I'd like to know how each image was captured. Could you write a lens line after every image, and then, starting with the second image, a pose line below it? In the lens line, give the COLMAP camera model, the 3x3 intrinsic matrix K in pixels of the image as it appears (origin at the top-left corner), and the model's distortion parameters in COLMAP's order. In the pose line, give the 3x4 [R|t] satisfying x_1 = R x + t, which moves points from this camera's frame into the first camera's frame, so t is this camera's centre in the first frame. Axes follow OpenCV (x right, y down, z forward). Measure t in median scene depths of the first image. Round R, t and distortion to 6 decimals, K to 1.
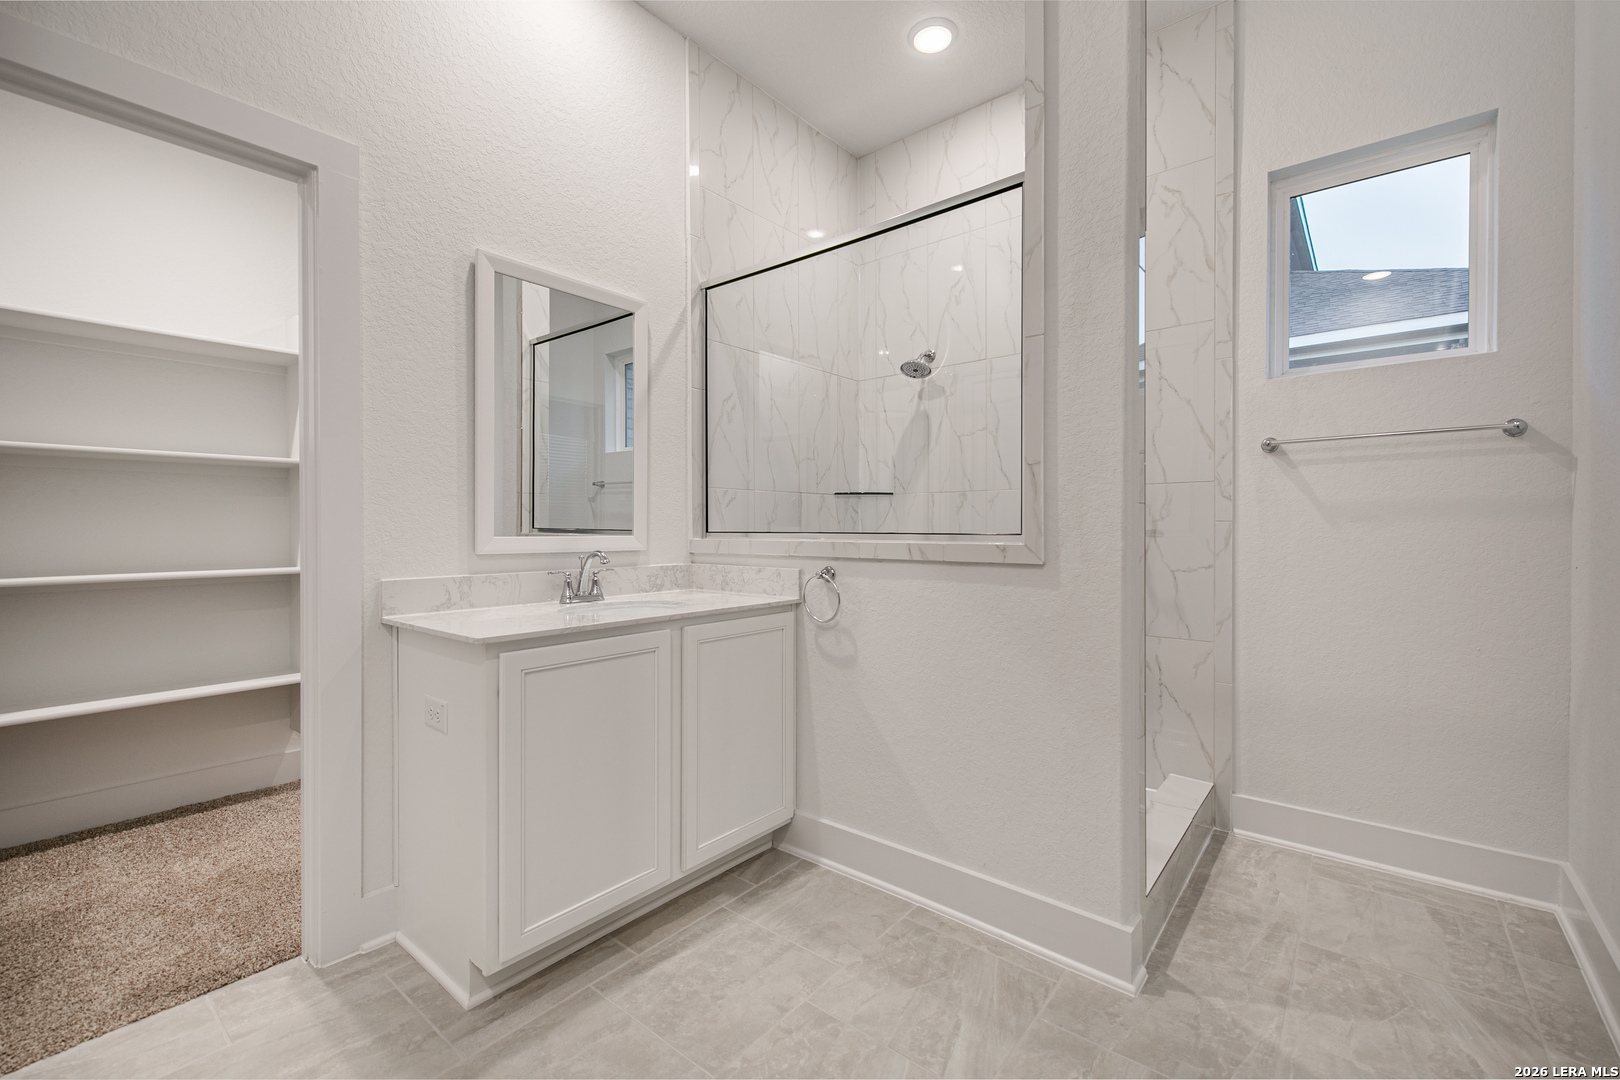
lens RADIAL K [[691.0, 0, 807.4], [0, 691.0, 536.5], [0, 0, 1]] dist [0.012030, -0.000791]
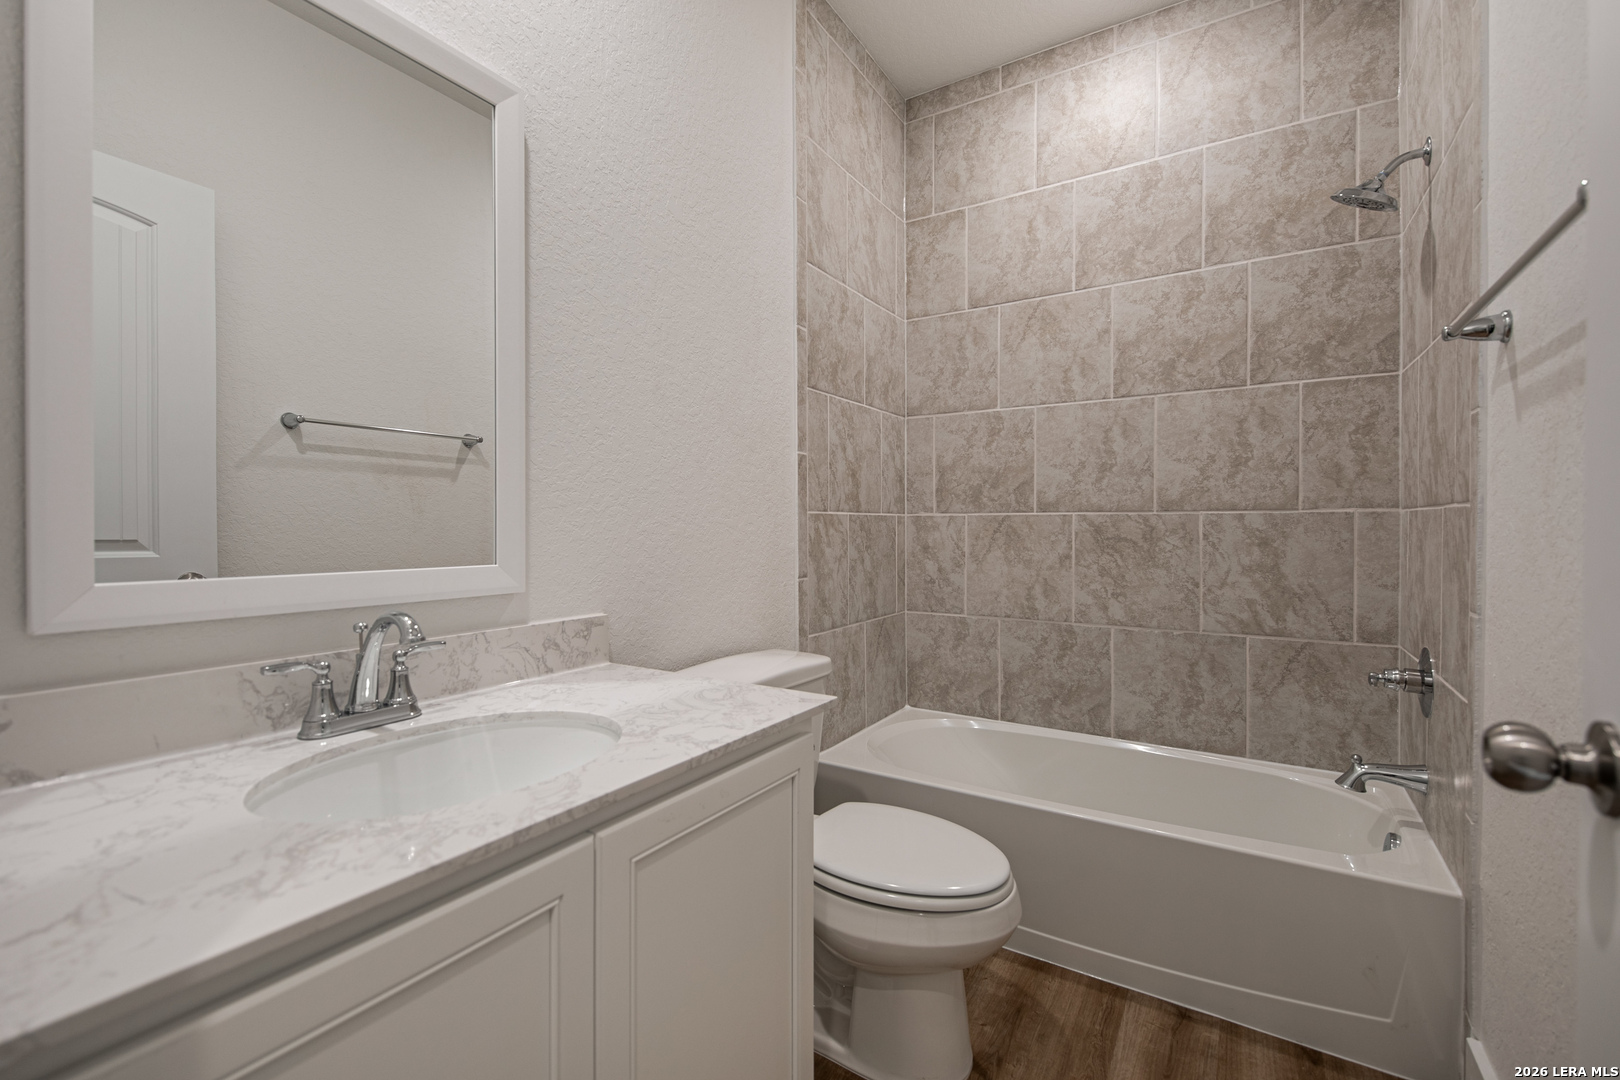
lens RADIAL K [[691.0, 0, 814.3], [0, 691.0, 529.8], [0, 0, 1]] dist [0.012030, -0.000791]
pose [[0.988936, -0.003070, 0.148308, -0.110881], [0.003866, 0.999980, -0.005078, -0.025740], [-0.148290, 0.005595, 0.988928, 0.529514]]
